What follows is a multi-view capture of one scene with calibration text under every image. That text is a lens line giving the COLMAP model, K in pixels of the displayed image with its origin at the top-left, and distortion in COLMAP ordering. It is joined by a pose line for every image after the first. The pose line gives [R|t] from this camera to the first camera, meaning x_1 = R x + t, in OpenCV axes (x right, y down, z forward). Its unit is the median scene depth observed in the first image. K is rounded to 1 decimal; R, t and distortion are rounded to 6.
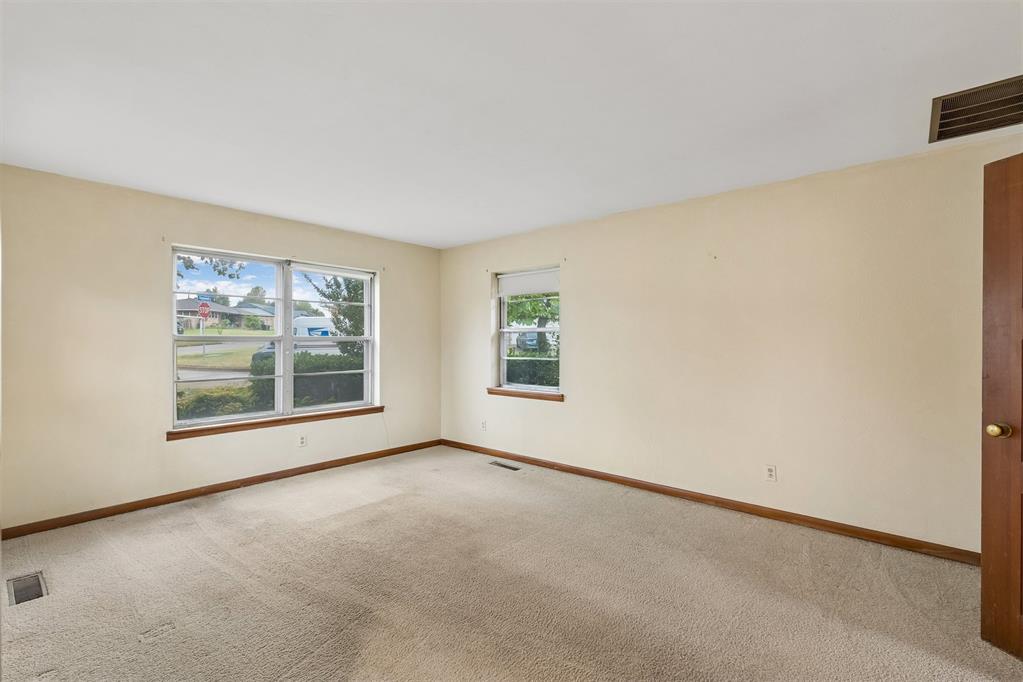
lens RADIAL K [[461.9, 0, 511.2], [0, 461.9, 340.0], [0, 0, 1]] dist [0.004353, -0.000396]
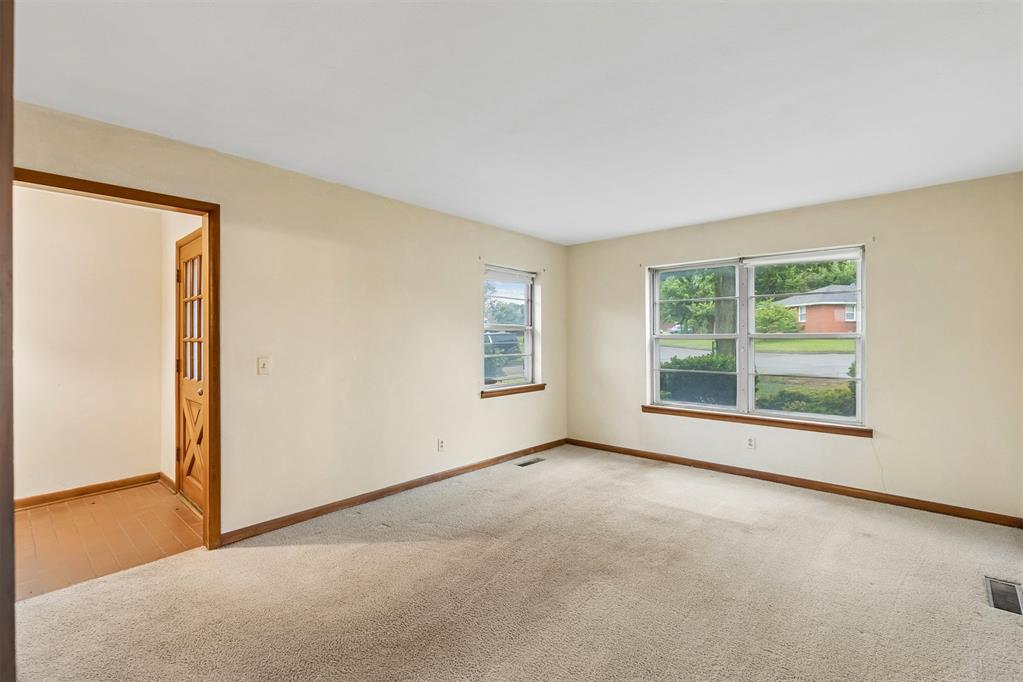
lens RADIAL K [[461.9, 0, 516.3], [0, 461.9, 339.6], [0, 0, 1]] dist [0.004353, -0.000396]
pose [[-0.011509, 0.000345, -0.999934, 0.625087], [0.002962, 0.999996, 0.000311, 0.001666], [0.999929, -0.002958, -0.011510, 0.634249]]
